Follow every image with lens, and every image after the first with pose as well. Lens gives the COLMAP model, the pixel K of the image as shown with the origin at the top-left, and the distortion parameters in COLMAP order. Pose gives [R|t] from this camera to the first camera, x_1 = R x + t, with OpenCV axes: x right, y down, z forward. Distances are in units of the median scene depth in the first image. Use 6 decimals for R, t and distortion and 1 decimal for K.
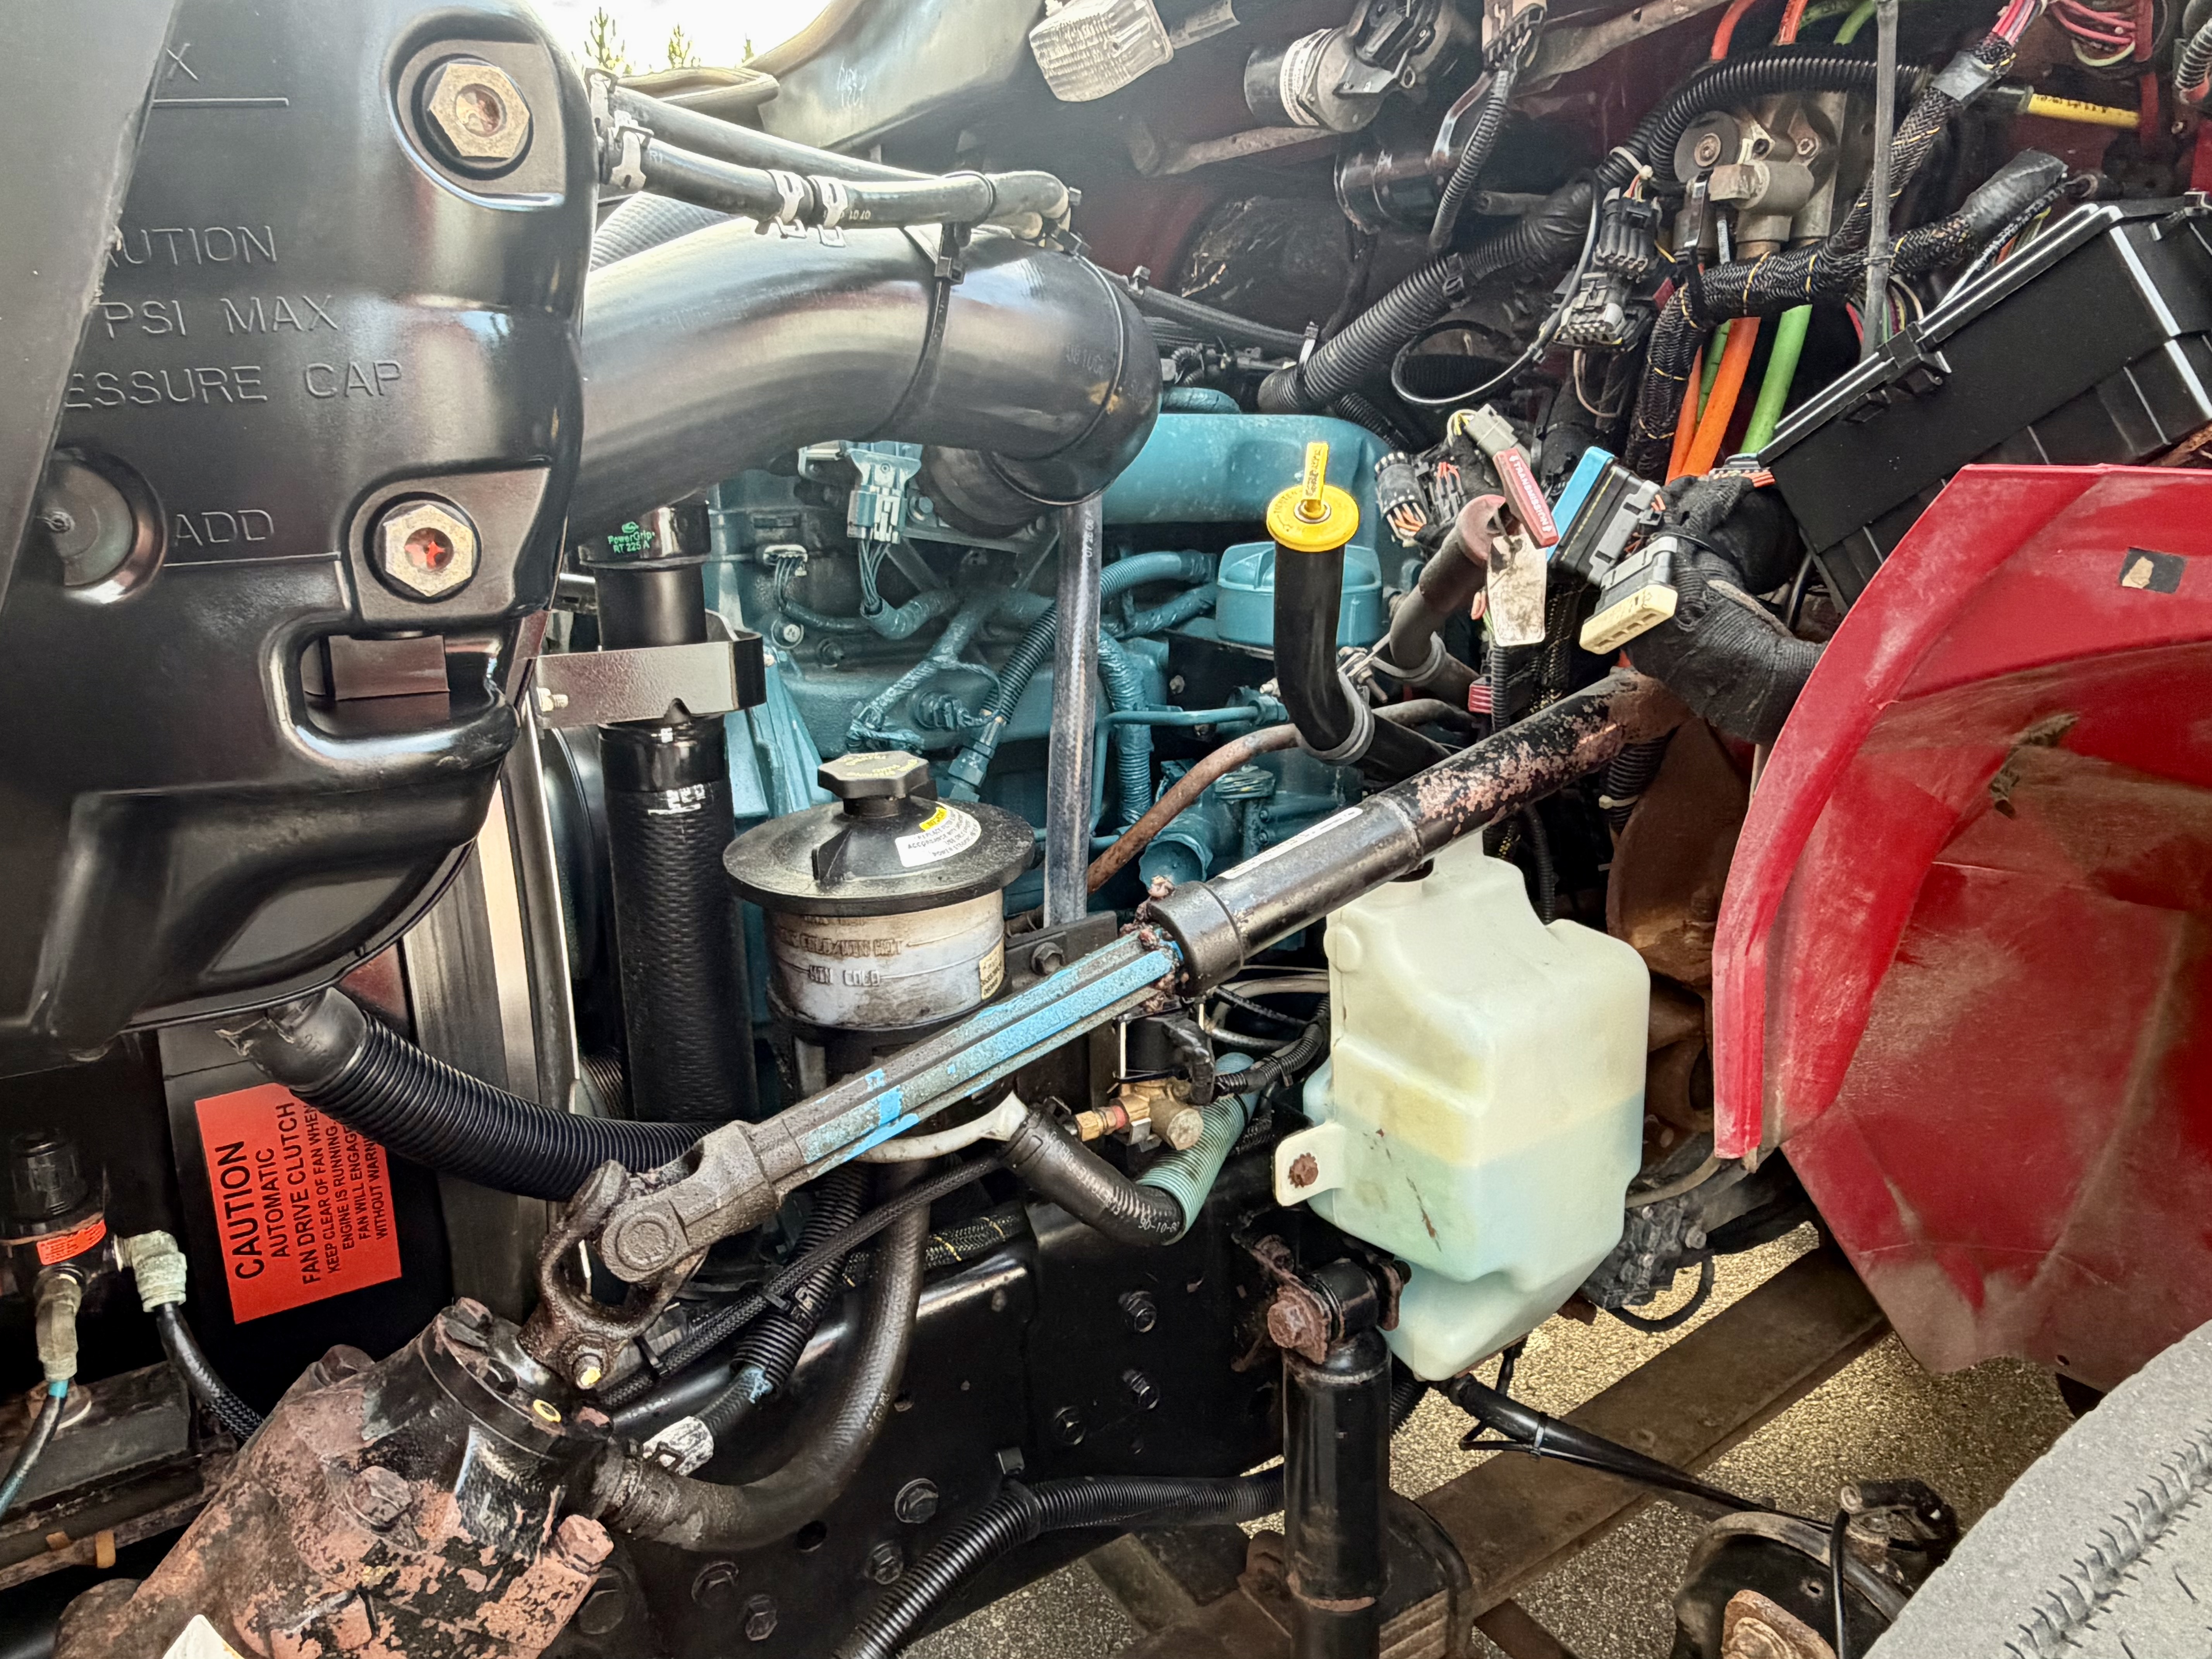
lens RADIAL K [[1476.6, 0, 1106.0], [0, 1476.6, 829.5], [0, 0, 1]] dist [0.001379, 0.000349]
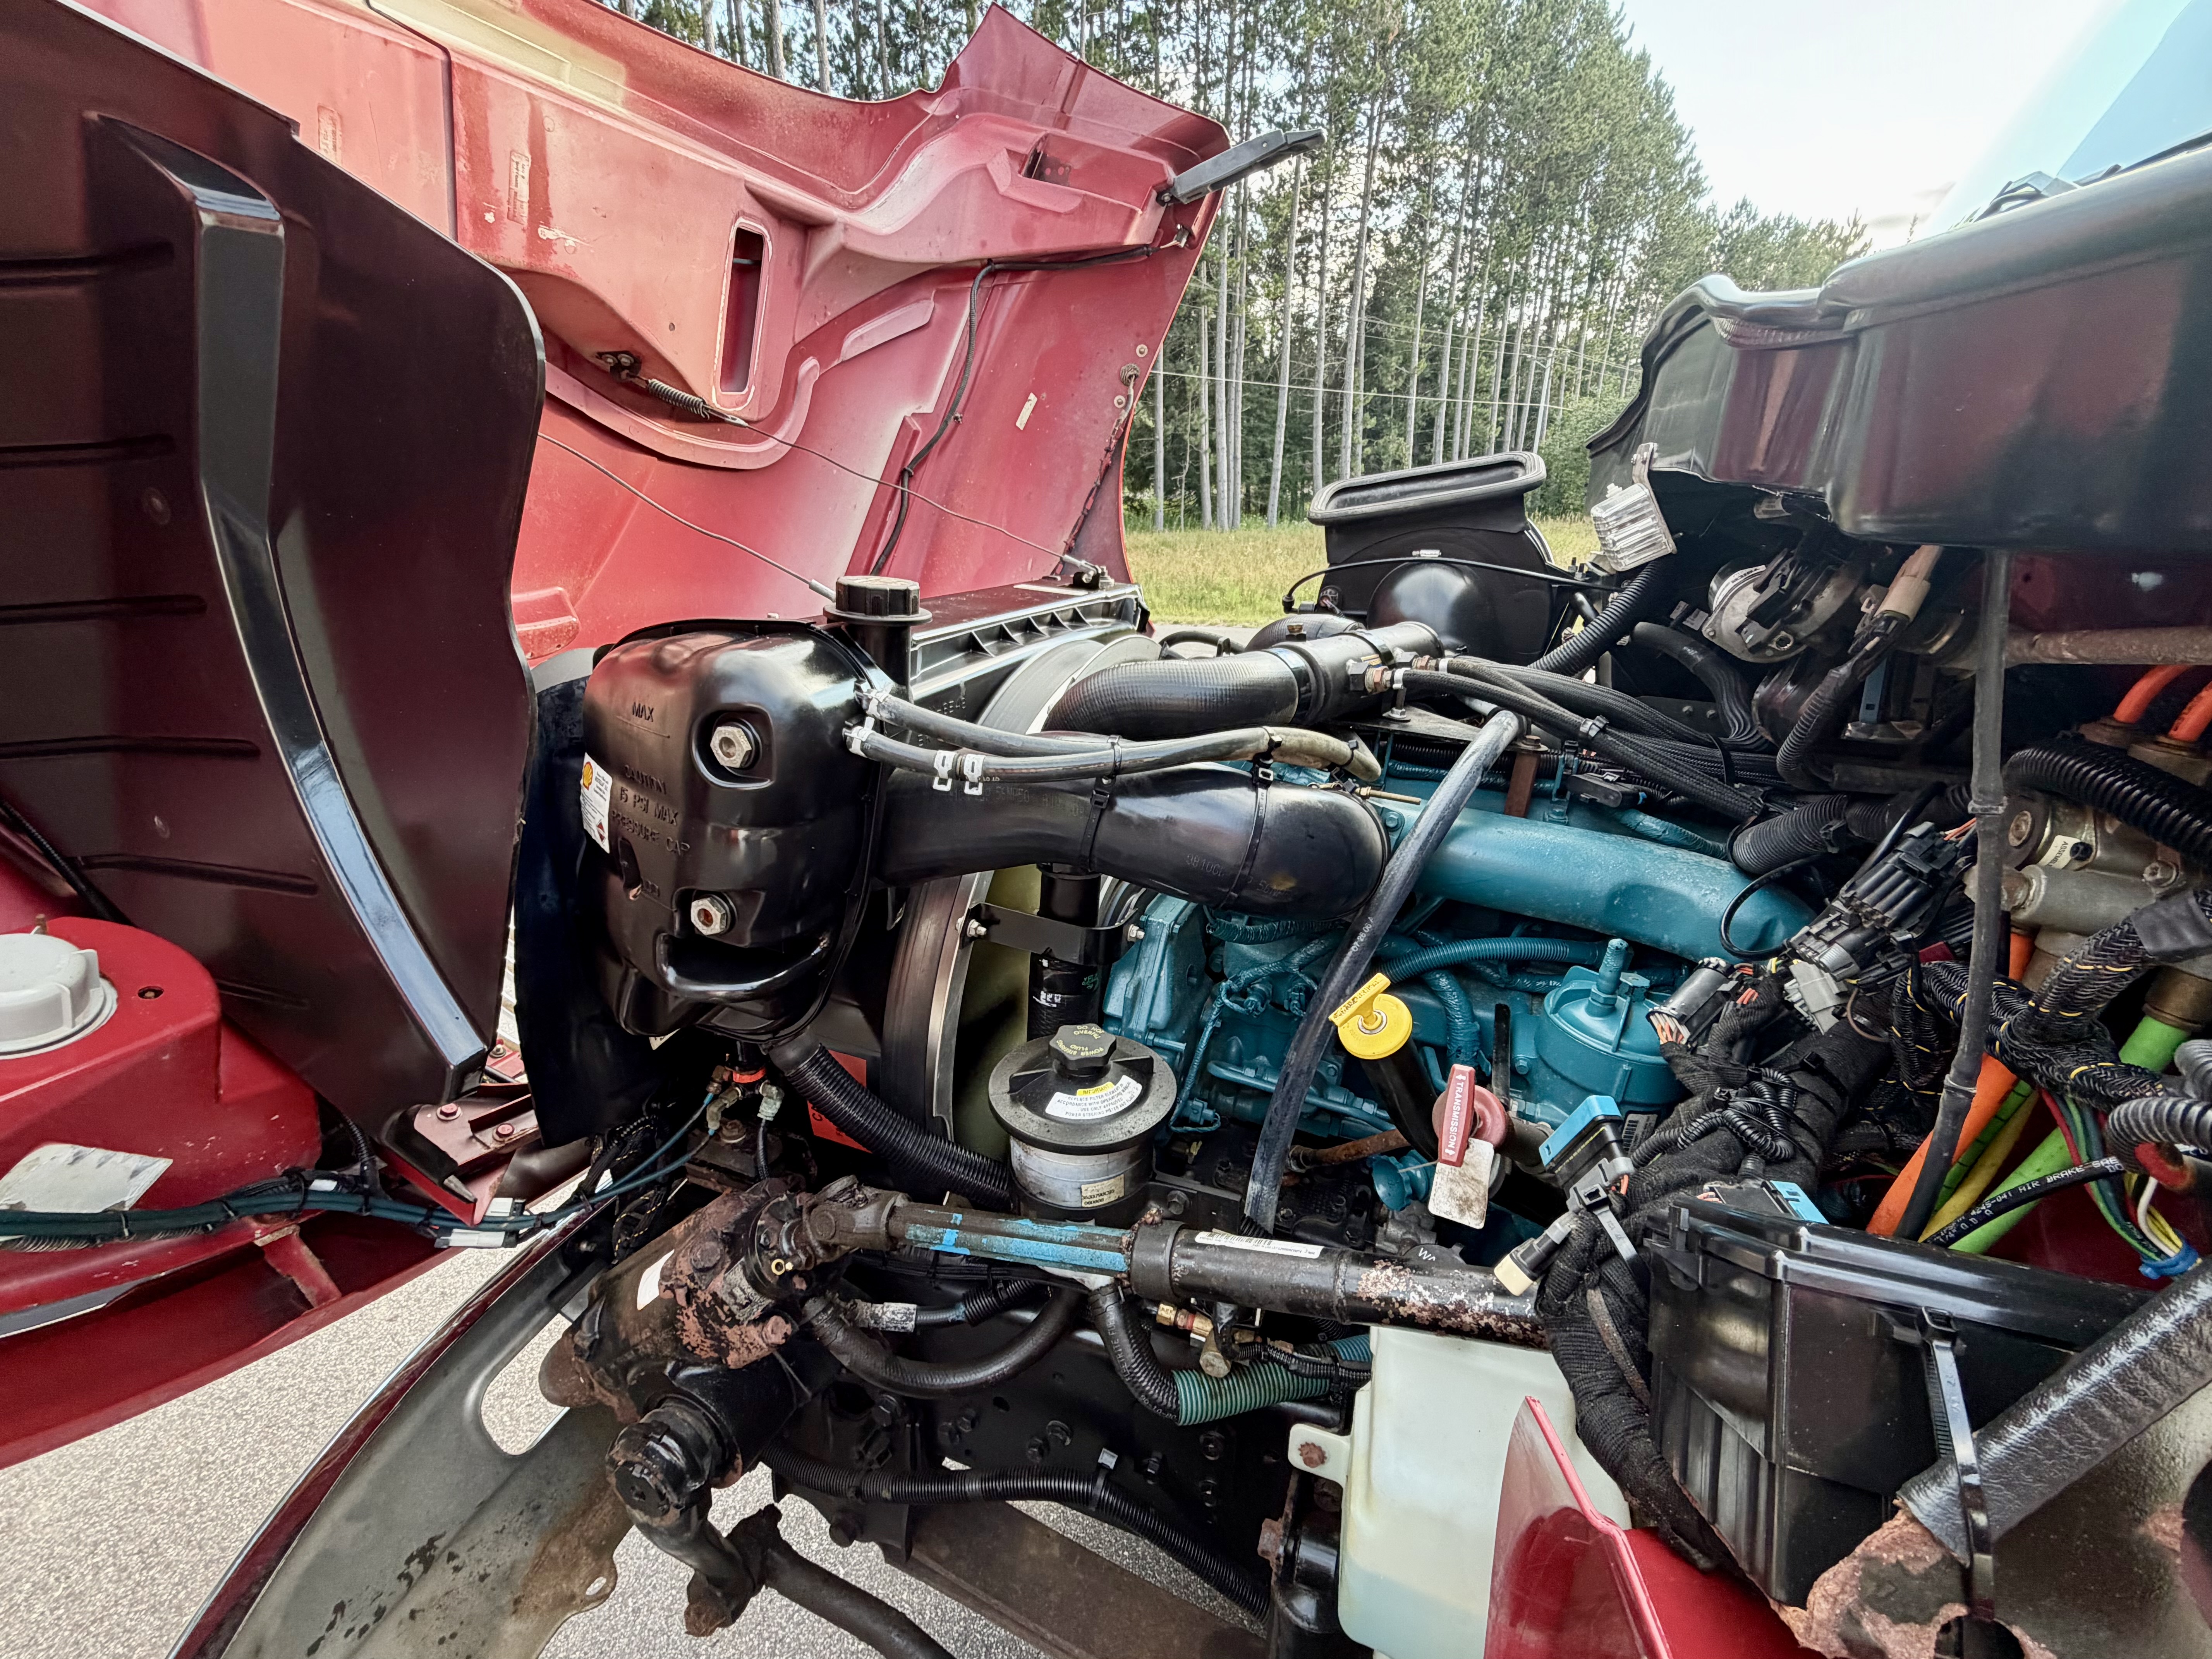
lens RADIAL K [[970.8, 0, 1106.0], [0, 970.8, 829.5], [0, 0, 1]] dist [-0.000197, -0.000539]
pose [[0.598563, 0.323666, -0.732777, 0.561827], [-0.300736, 0.938626, 0.168935, -0.445706], [0.742482, 0.119254, 0.659165, 0.279683]]
